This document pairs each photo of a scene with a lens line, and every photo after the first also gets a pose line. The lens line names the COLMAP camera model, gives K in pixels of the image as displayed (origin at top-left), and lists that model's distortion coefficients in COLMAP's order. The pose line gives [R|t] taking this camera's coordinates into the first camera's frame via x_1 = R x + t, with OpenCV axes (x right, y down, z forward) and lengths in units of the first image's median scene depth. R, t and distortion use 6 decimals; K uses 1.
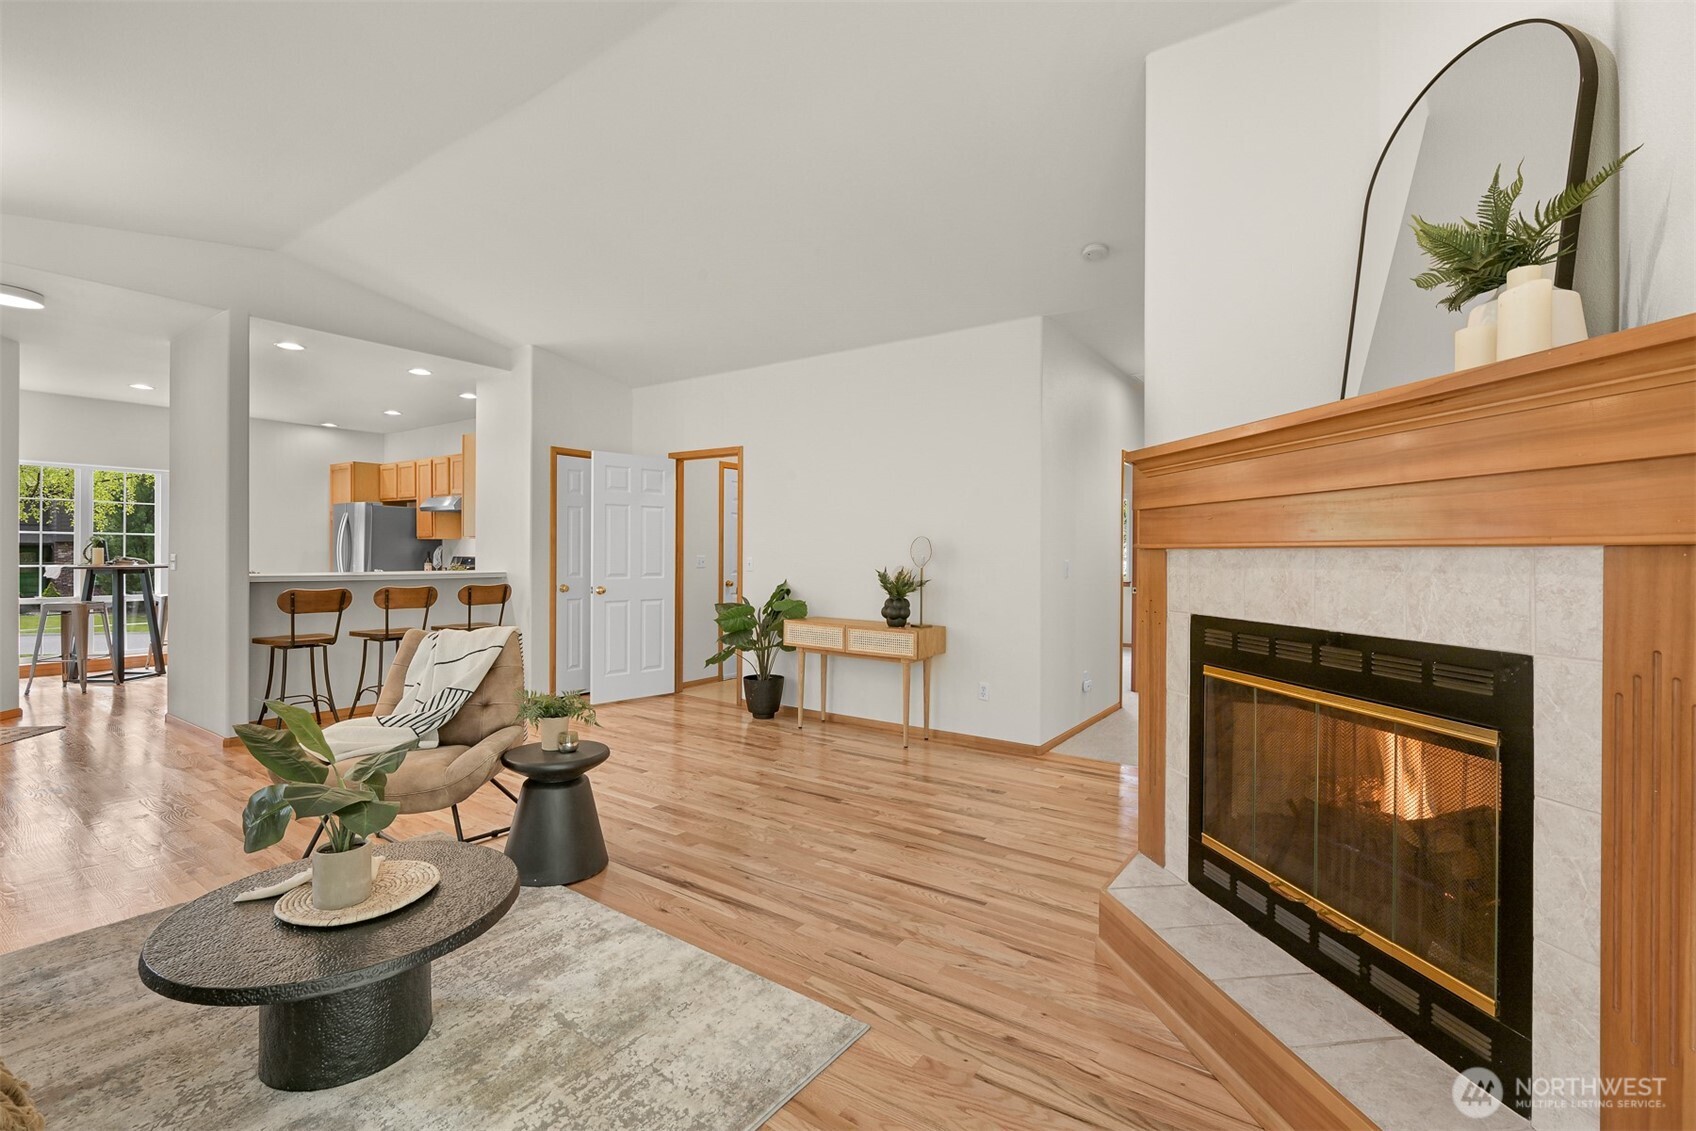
lens RADIAL K [[770.4, 0, 847.9], [0, 770.4, 548.4], [0, 0, 1]] dist [0.000119, 0.000041]
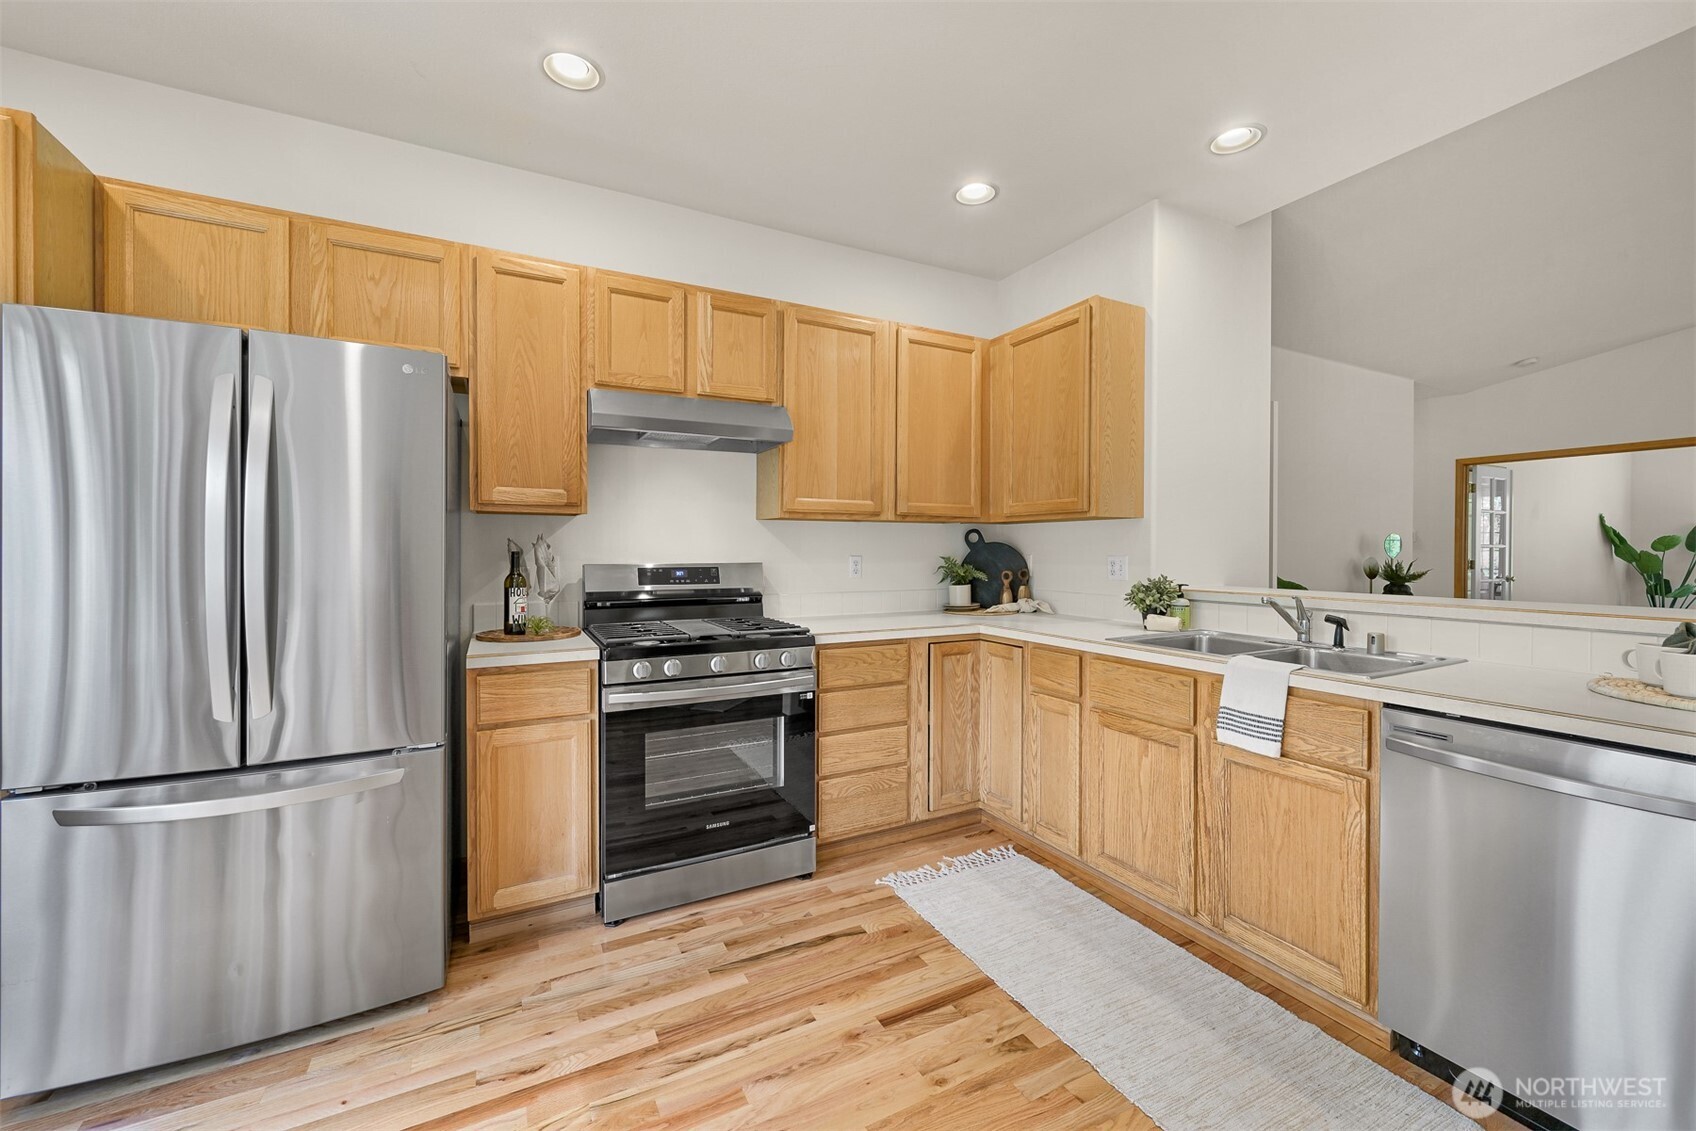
lens RADIAL K [[672.7, 0, 855.3], [0, 672.7, 554.3], [0, 0, 1]] dist [-0.000553, 0.000269]
pose [[0.446632, -0.011278, 0.894647, -1.818014], [0.003011, 0.999934, 0.011102, 0.000330], [-0.894713, -0.002265, 0.446636, 1.846845]]
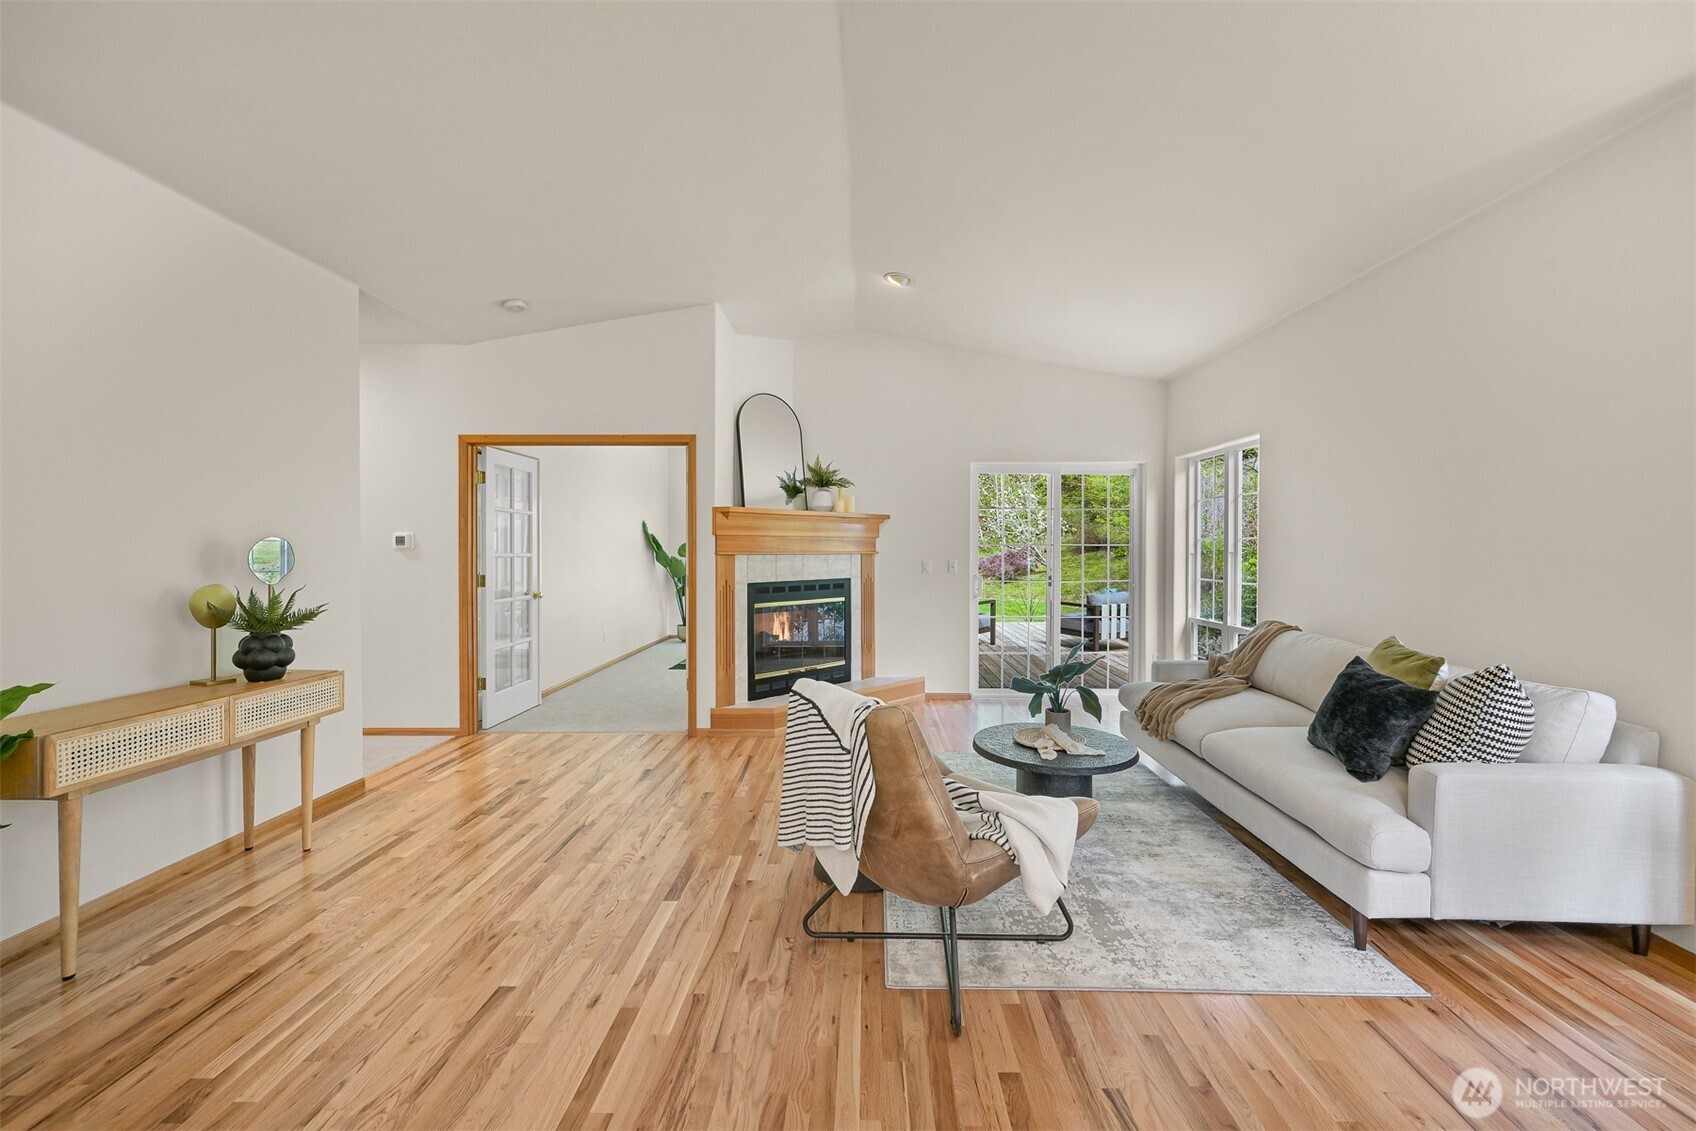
lens RADIAL K [[672.7, 0, 855.3], [0, 672.7, 554.3], [0, 0, 1]] dist [-0.000553, 0.000269]
pose [[-0.570027, -0.010781, 0.821555, -0.956251], [-0.001864, 0.999928, 0.011829, -0.017389], [-0.821624, 0.005211, -0.570007, 1.308425]]
